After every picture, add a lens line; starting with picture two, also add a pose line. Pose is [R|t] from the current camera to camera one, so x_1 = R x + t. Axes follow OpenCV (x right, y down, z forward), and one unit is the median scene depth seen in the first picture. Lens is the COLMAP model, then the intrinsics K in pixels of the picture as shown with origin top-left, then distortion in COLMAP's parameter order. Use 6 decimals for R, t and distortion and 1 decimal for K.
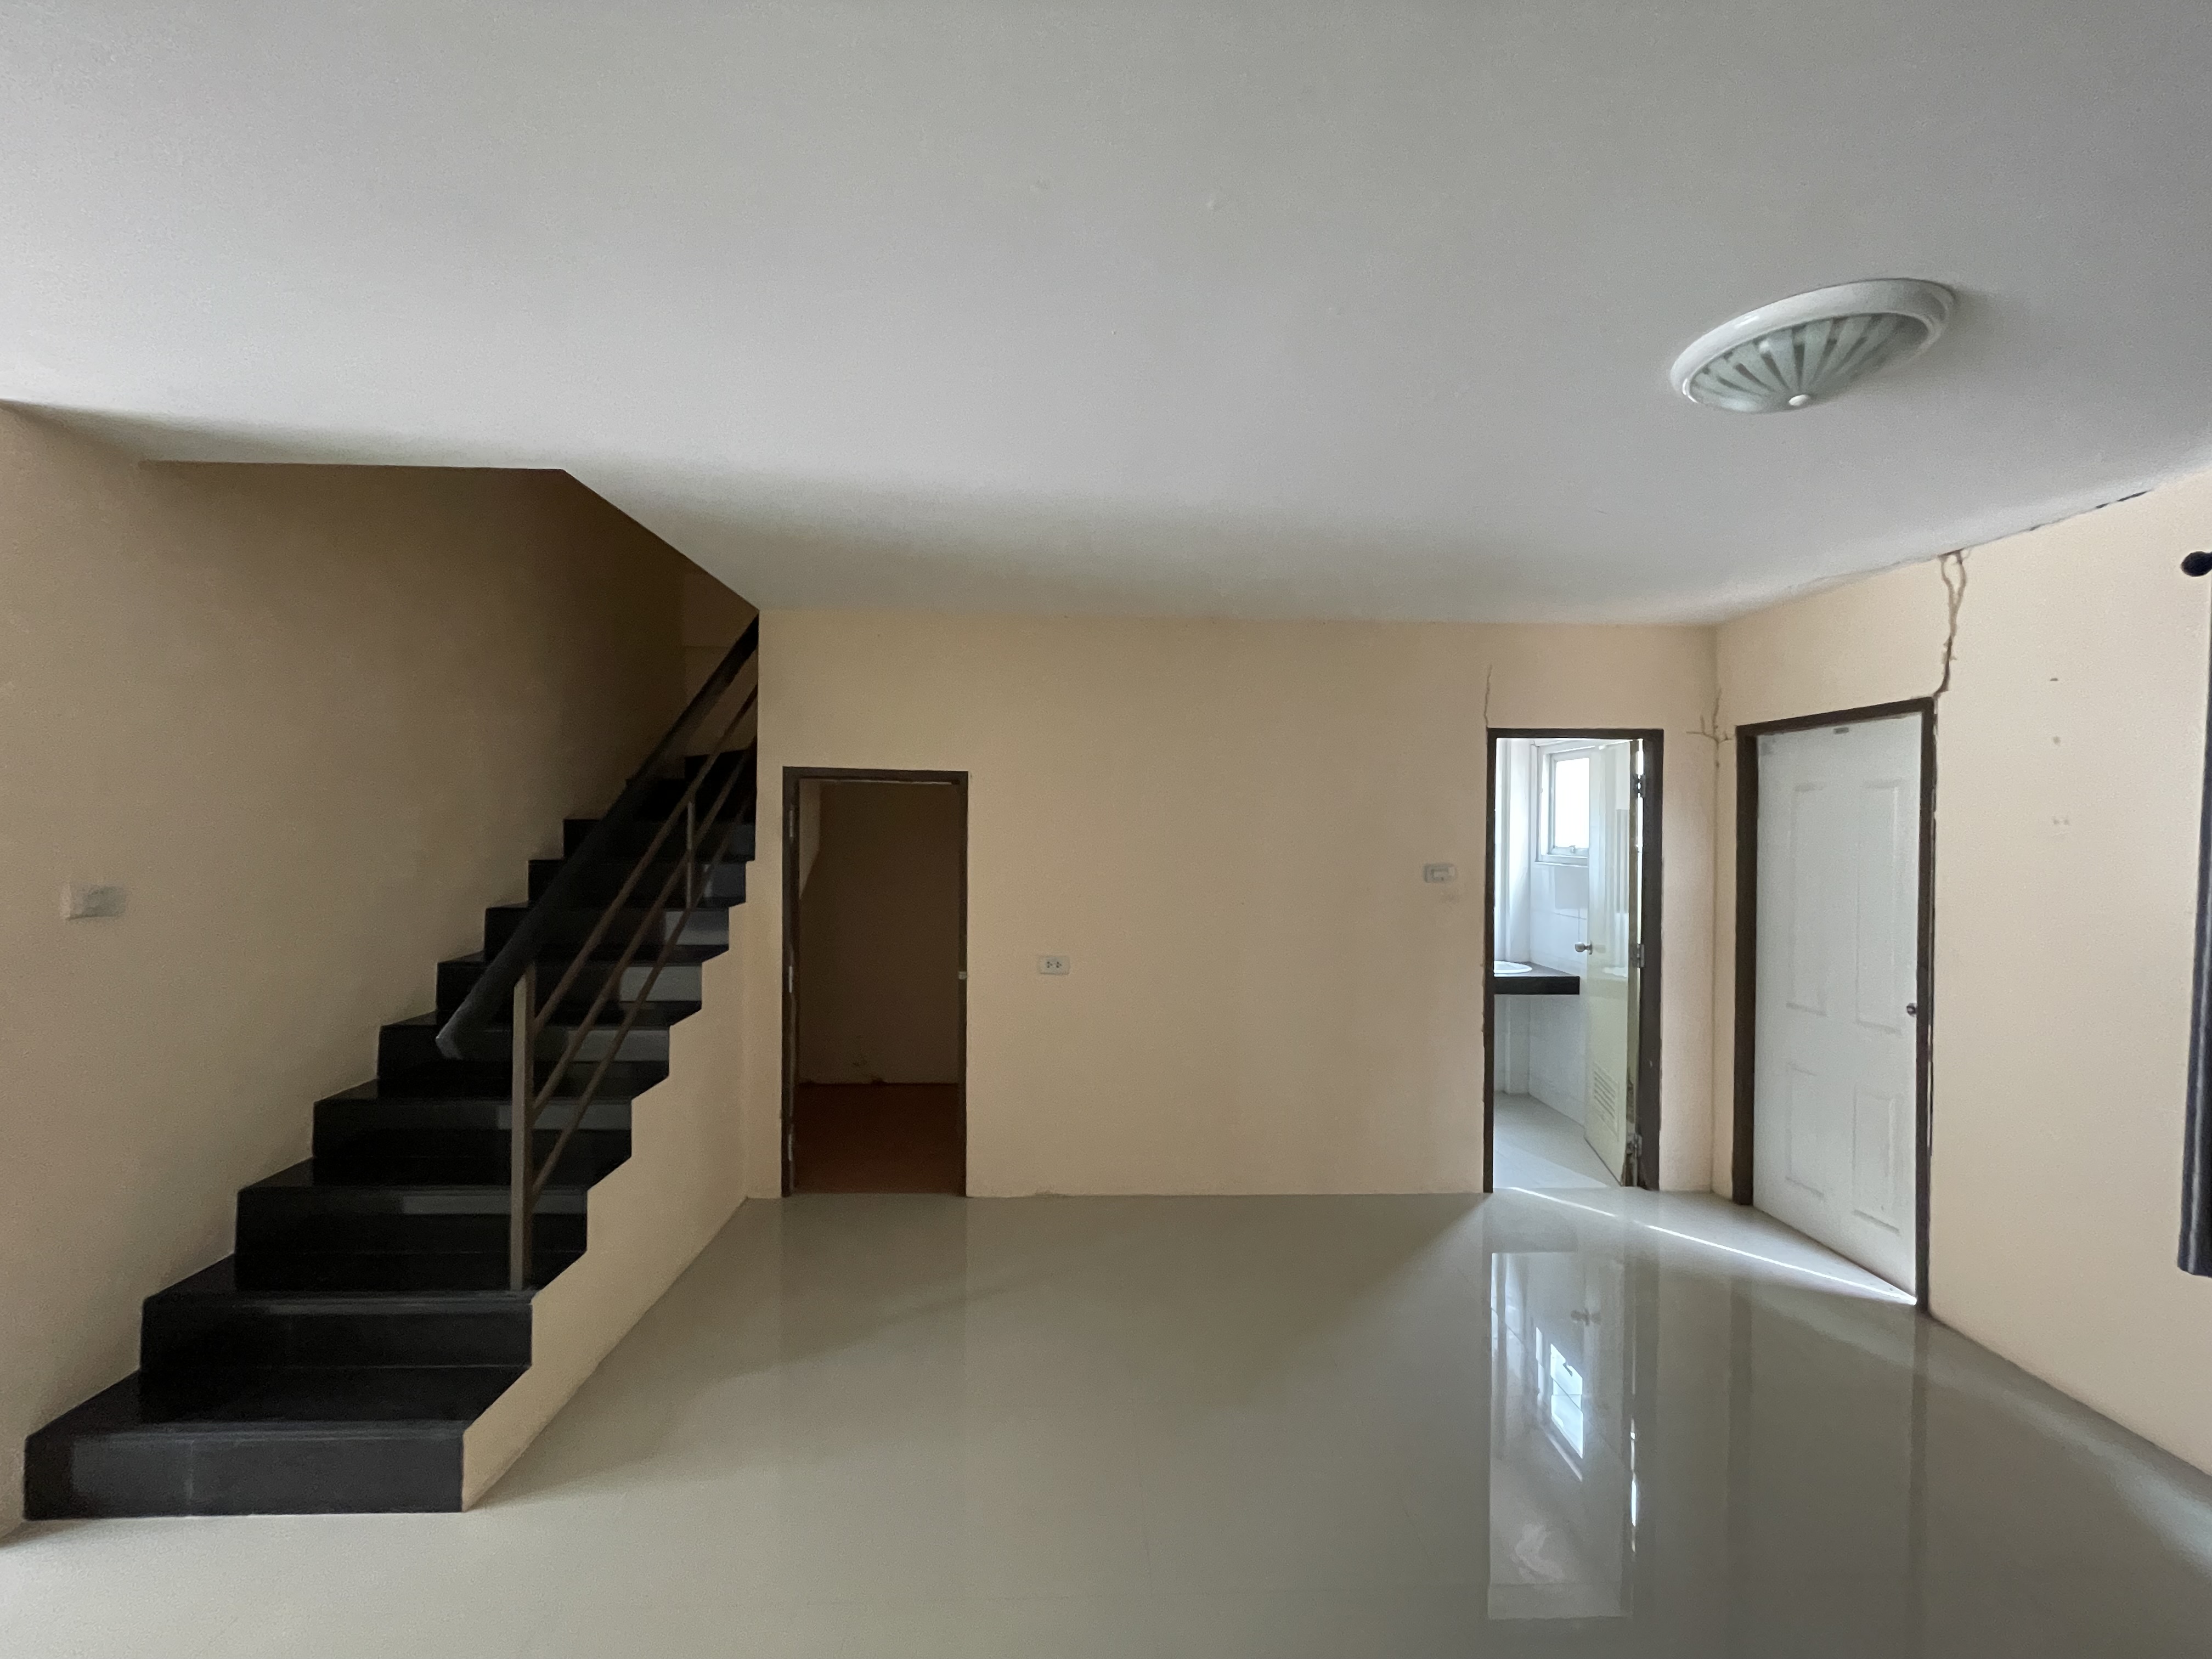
lens RADIAL K [[890.6, 0, 1110.1], [0, 890.6, 830.7], [0, 0, 1]] dist [-0.004229, 0.000342]
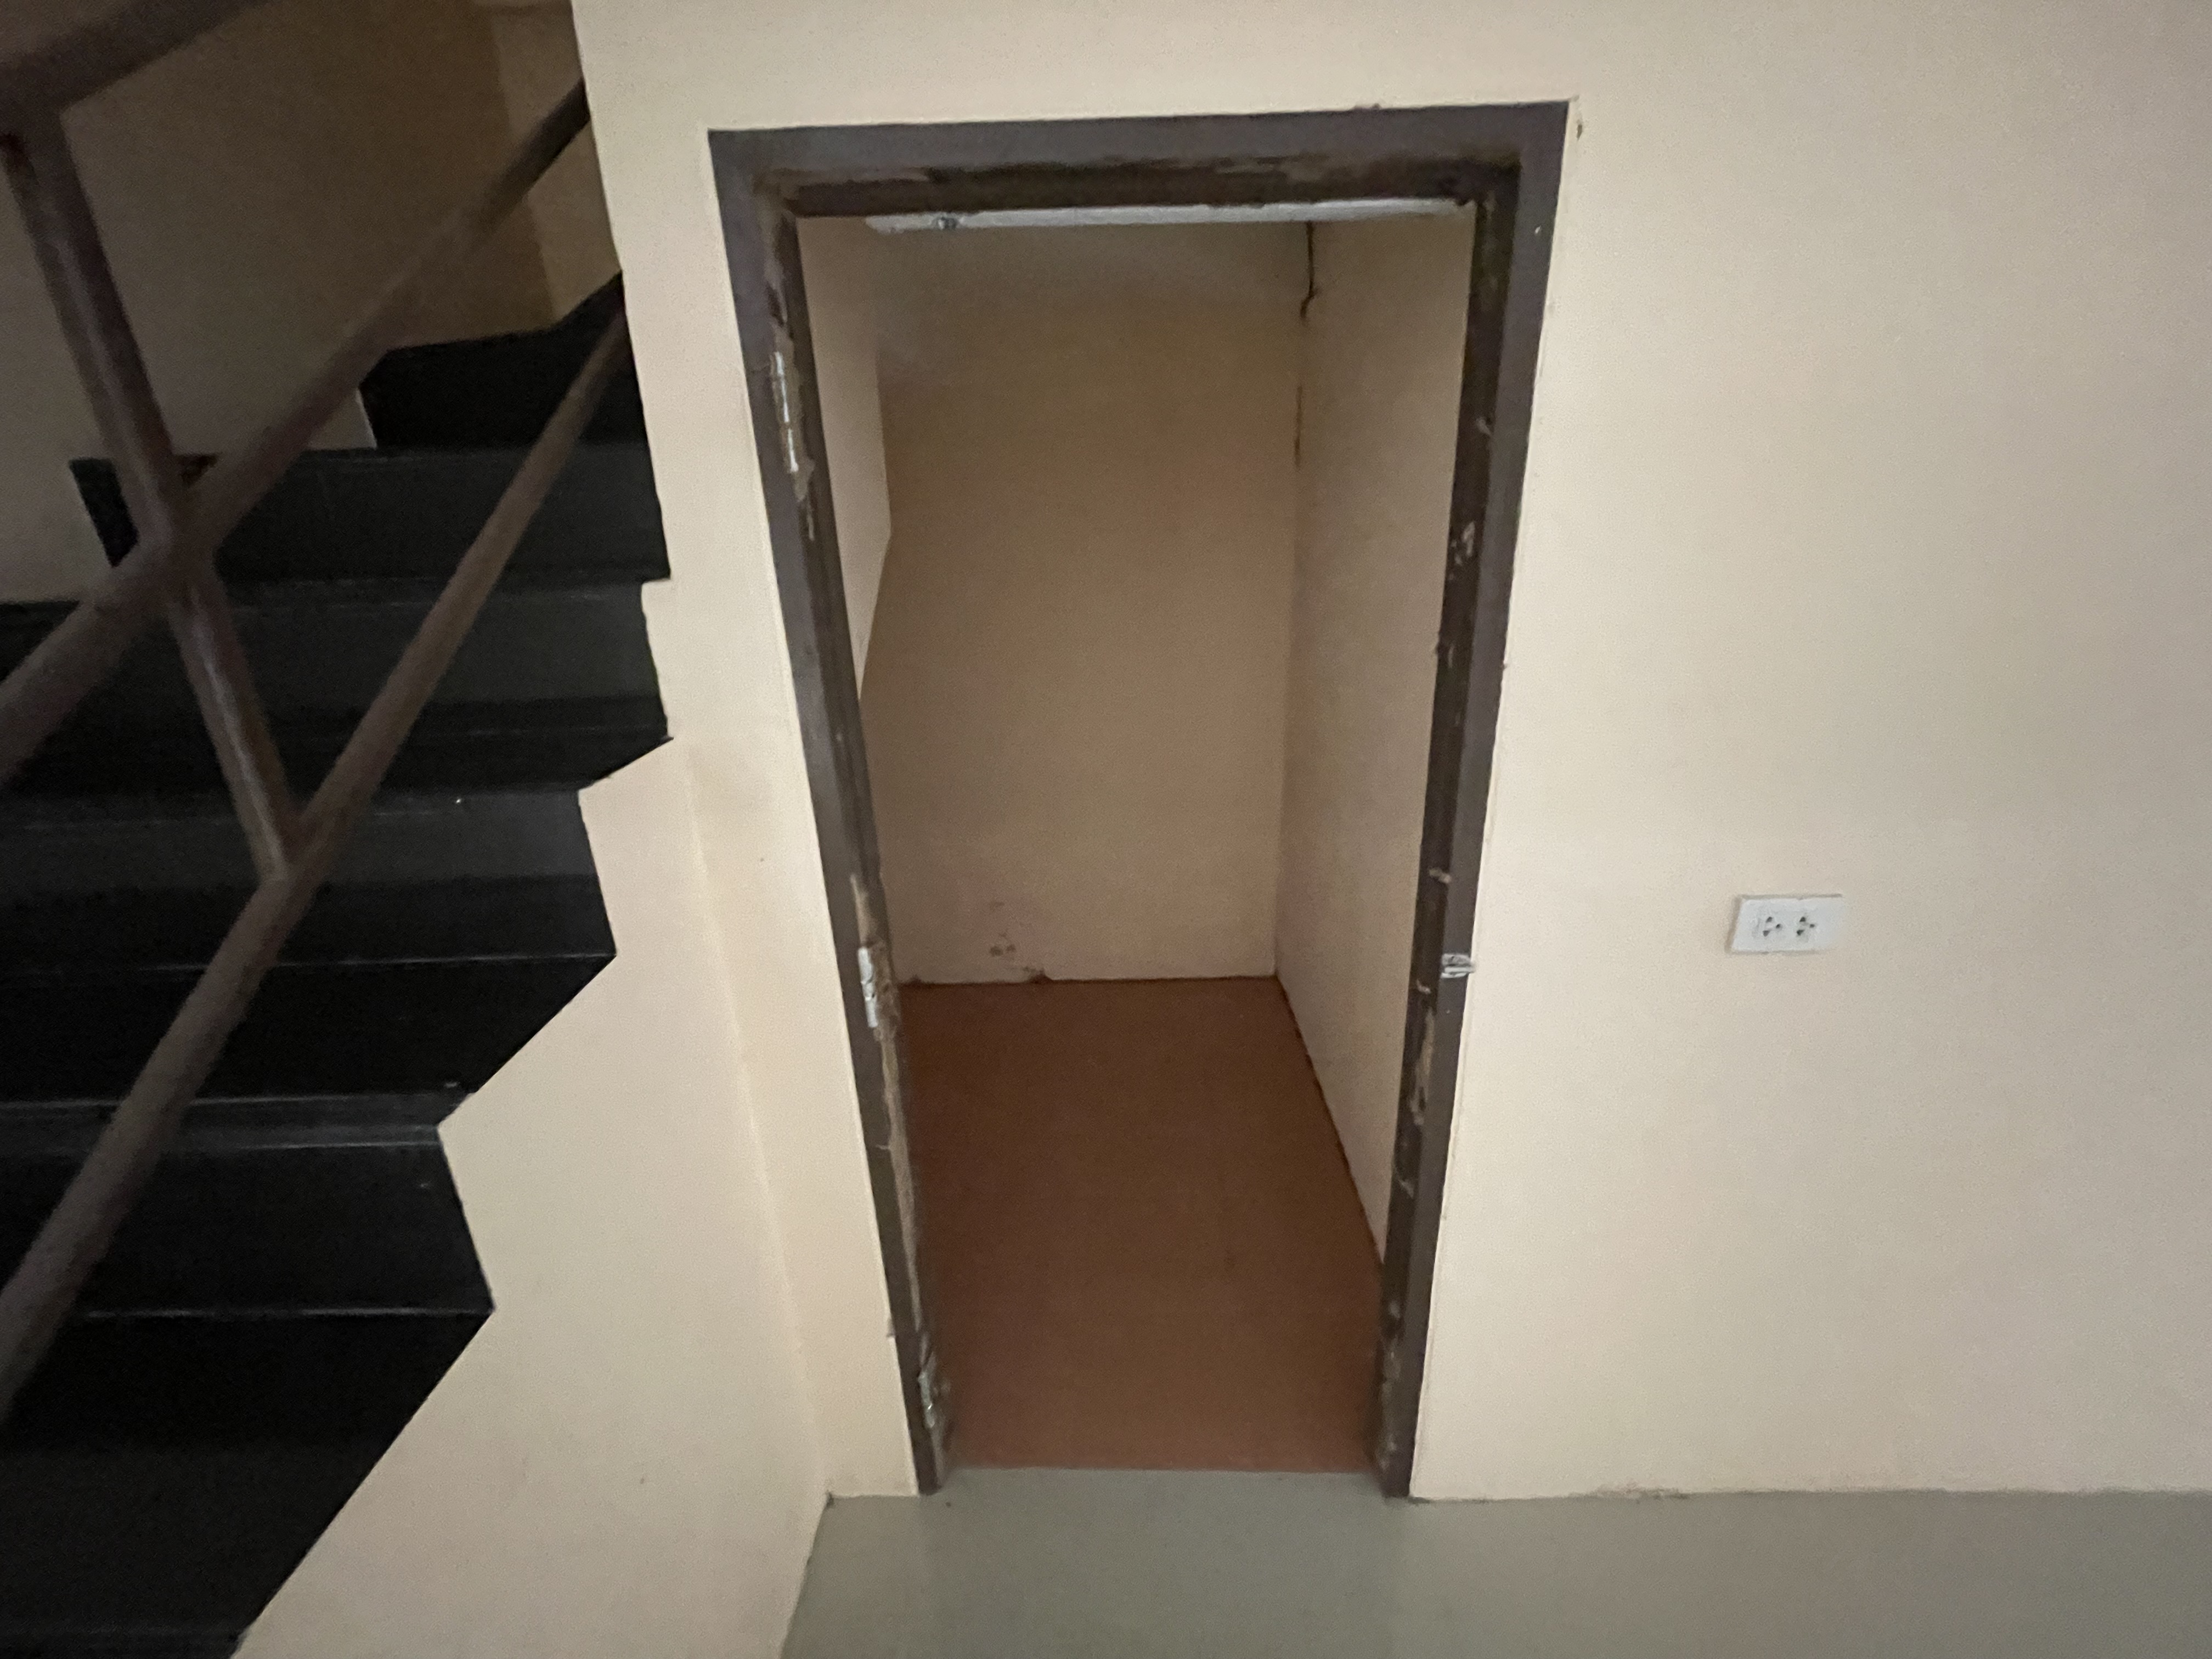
lens RADIAL K [[890.6, 0, 1106.6], [0, 890.6, 824.8], [0, 0, 1]] dist [-0.004229, 0.000342]
pose [[0.997976, -0.015734, -0.061613, -0.258652], [0.036125, 0.937658, 0.345676, 0.016145], [0.052333, -0.347202, 0.936329, 0.739405]]
